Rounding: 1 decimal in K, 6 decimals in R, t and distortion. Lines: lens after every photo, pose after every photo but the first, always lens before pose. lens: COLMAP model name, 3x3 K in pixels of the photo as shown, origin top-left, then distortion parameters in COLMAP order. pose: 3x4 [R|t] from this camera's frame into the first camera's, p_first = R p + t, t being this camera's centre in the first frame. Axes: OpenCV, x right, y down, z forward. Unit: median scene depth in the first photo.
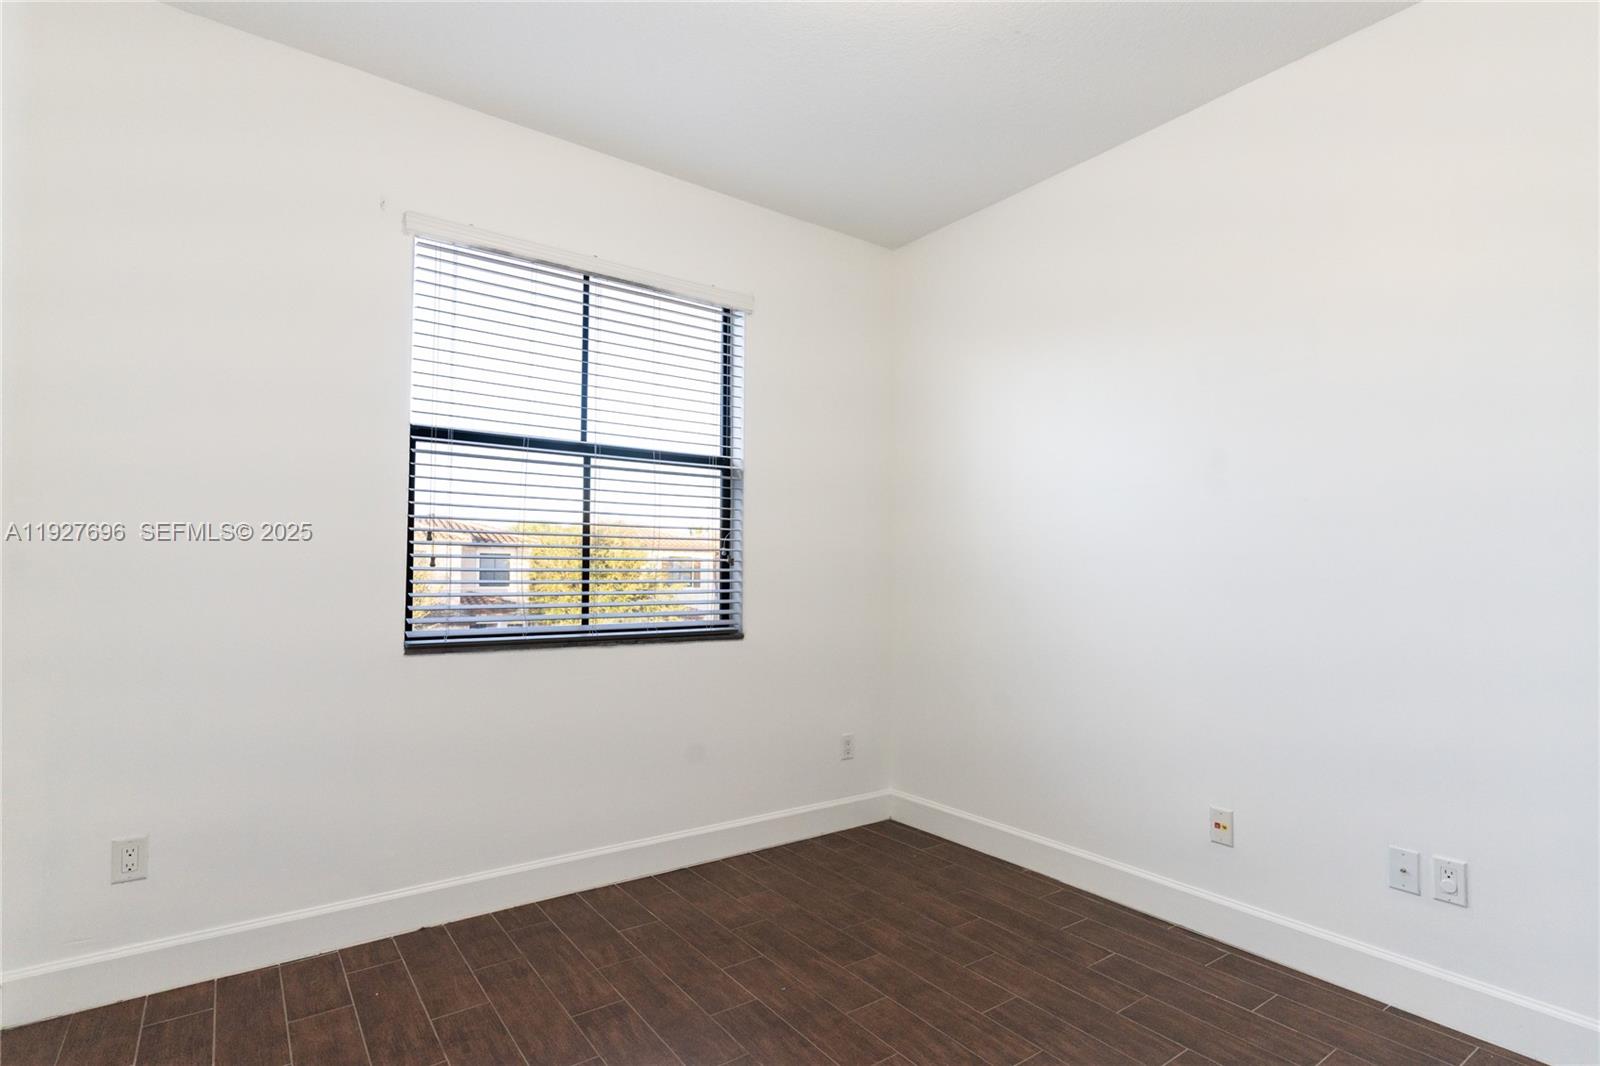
lens RADIAL K [[780.9, 0, 803.6], [0, 780.9, 531.9], [0, 0, 1]] dist [0.002743, 0.000144]
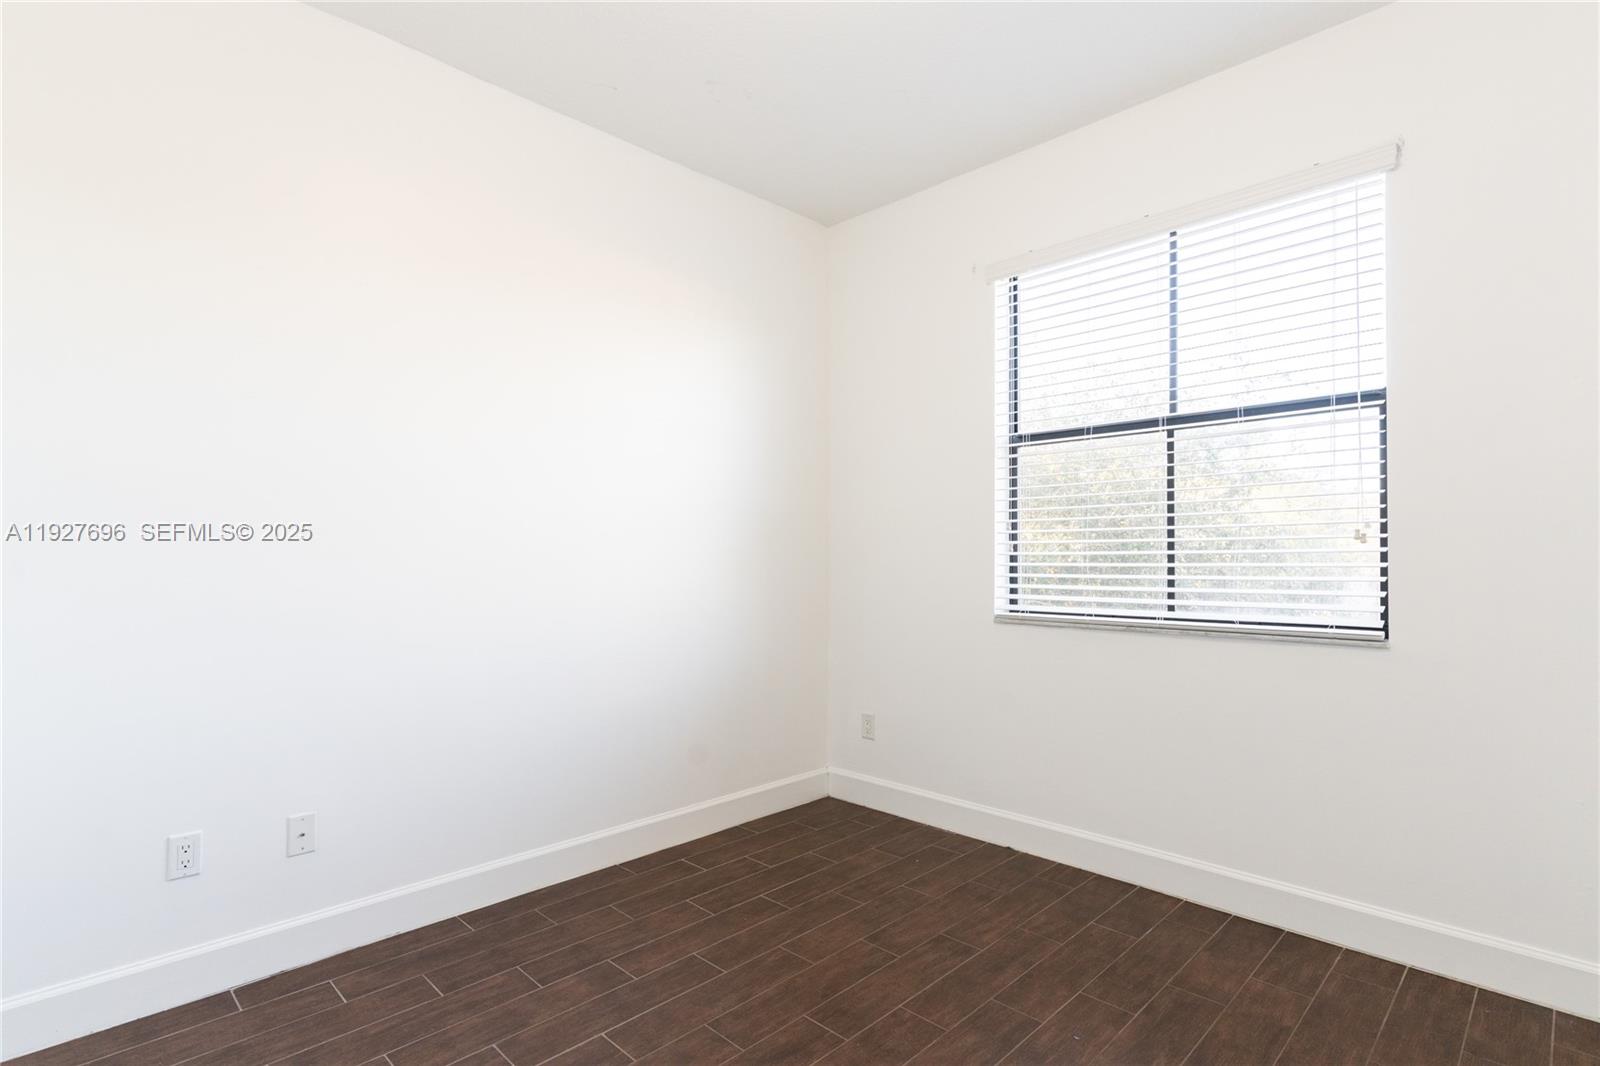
lens RADIAL K [[780.9, 0, 799.4], [0, 780.9, 541.0], [0, 0, 1]] dist [0.002743, 0.000144]
pose [[0.164600, -0.023015, -0.986092, 0.731304], [0.060025, 0.998109, -0.013276, 0.026002], [0.984532, -0.057004, 0.165670, 0.540739]]
